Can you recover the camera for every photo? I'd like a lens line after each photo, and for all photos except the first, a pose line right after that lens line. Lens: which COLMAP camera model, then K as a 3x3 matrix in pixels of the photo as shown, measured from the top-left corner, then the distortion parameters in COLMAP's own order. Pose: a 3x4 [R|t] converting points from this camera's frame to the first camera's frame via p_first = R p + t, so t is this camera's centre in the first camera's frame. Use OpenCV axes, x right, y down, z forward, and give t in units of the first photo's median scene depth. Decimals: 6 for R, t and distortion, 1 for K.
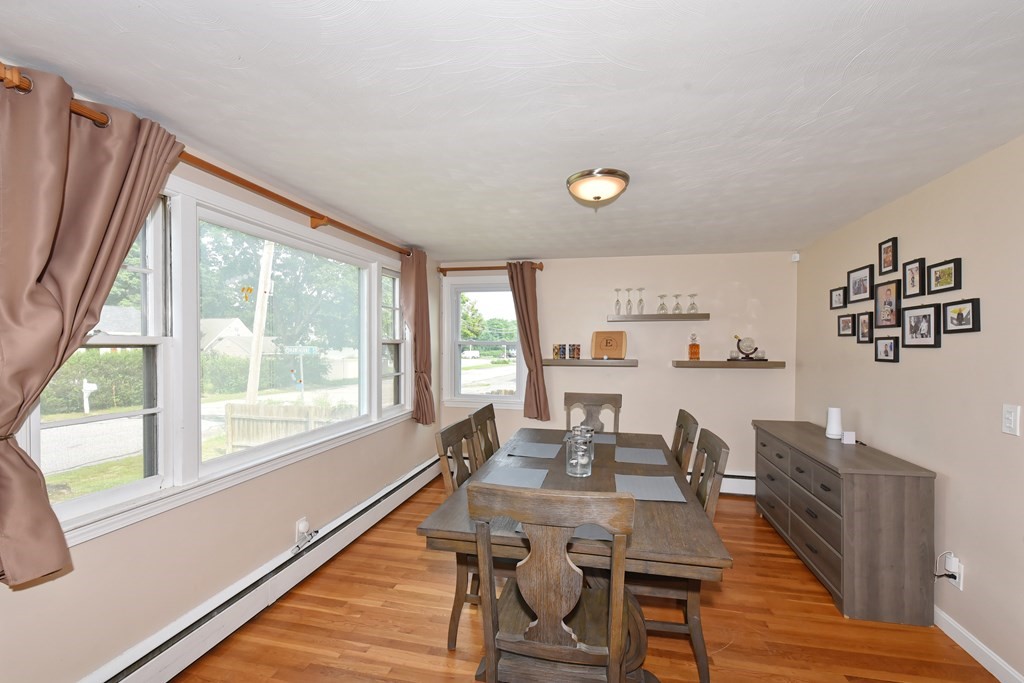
lens RADIAL K [[433.7, 0, 514.2], [0, 433.7, 353.4], [0, 0, 1]] dist [0.000957, -0.000005]
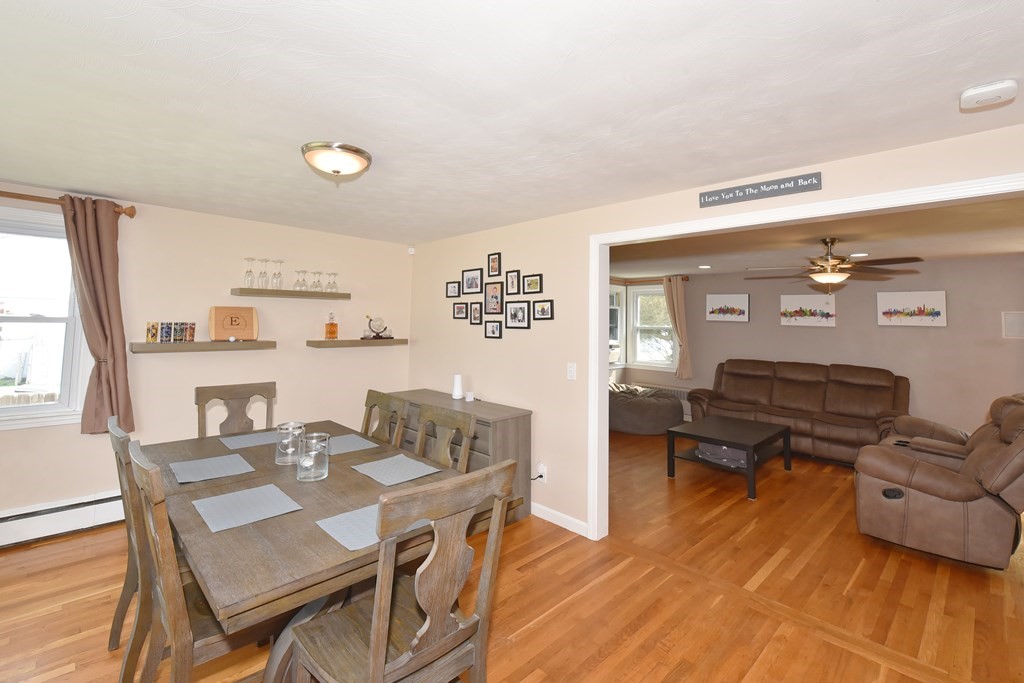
lens RADIAL K [[456.0, 0, 514.1], [0, 456.0, 294.4], [0, 0, 1]] dist [0.001647, -0.000034]
pose [[0.544532, 0.056635, 0.836826, -0.335288], [0.004317, 0.997515, -0.070319, -0.017512], [-0.838729, 0.041903, 0.542934, 0.121898]]
